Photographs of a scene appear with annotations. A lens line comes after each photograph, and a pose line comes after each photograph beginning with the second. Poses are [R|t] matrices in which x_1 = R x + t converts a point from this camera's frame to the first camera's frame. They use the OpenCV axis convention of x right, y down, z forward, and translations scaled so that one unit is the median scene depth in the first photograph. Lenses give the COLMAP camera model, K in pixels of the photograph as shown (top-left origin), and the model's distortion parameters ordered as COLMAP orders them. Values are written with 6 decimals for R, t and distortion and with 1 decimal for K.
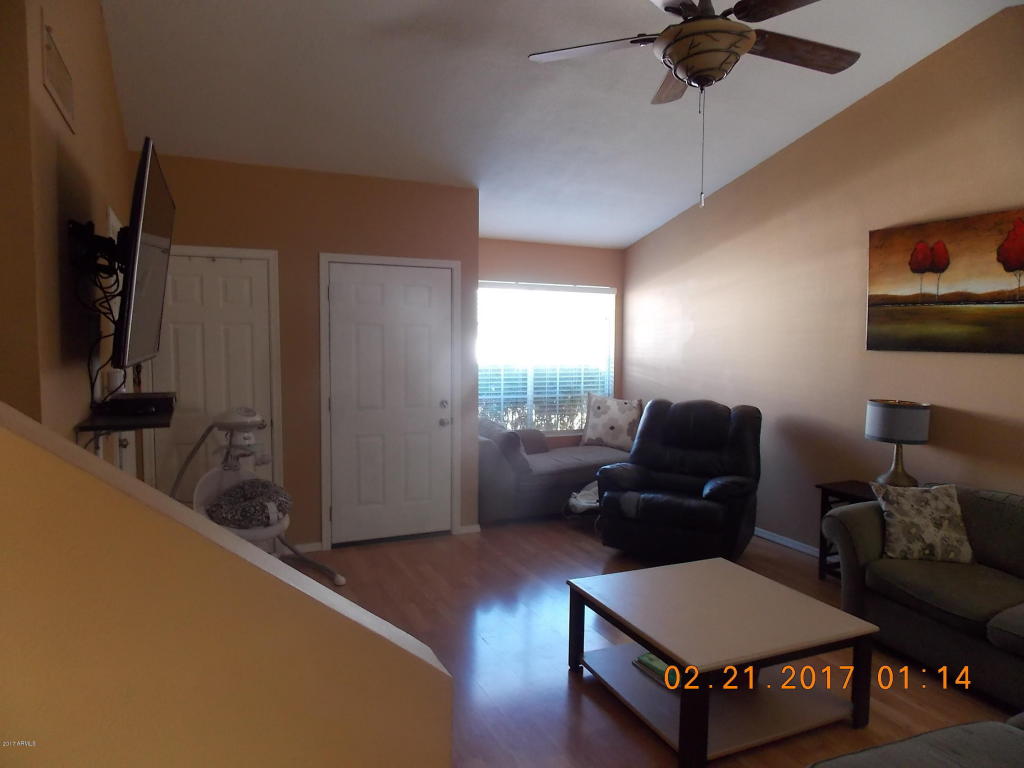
lens RADIAL K [[679.5, 0, 513.1], [0, 679.5, 383.4], [0, 0, 1]] dist [0.008748, -0.011915]
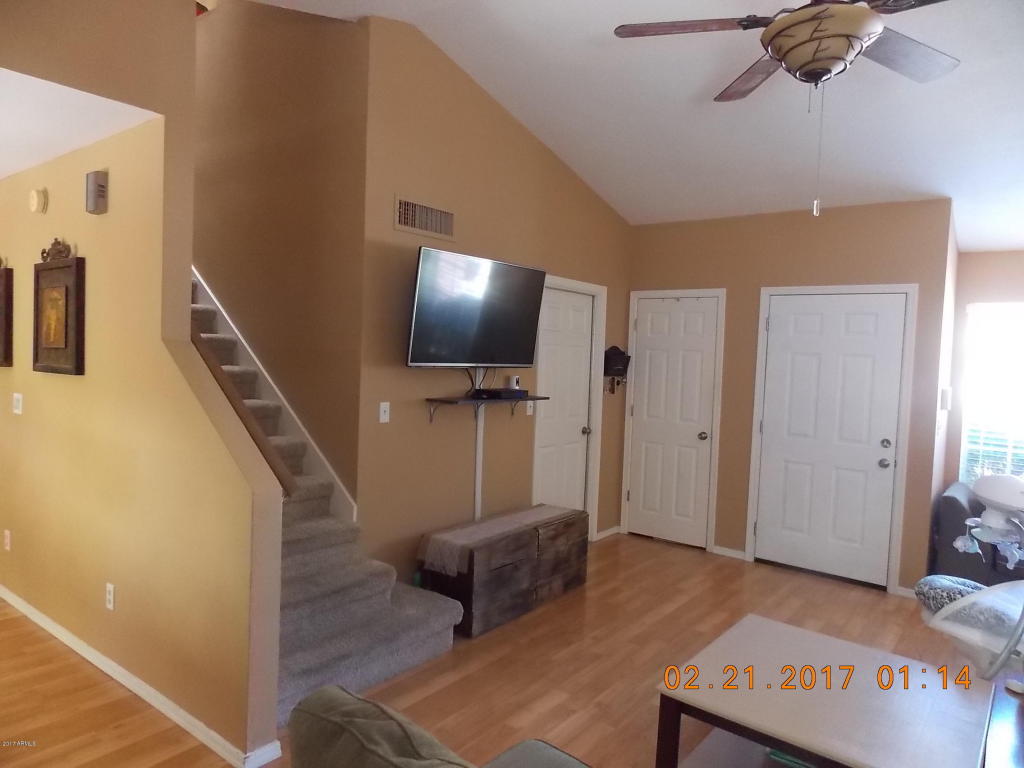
lens RADIAL K [[679.5, 0, 515.6], [0, 679.5, 380.8], [0, 0, 1]] dist [0.008748, -0.011915]
pose [[0.450913, 0.050957, -0.891112, 0.501163], [-0.101412, 0.994829, 0.005572, -0.007694], [0.886788, 0.087857, 0.453749, 0.157489]]
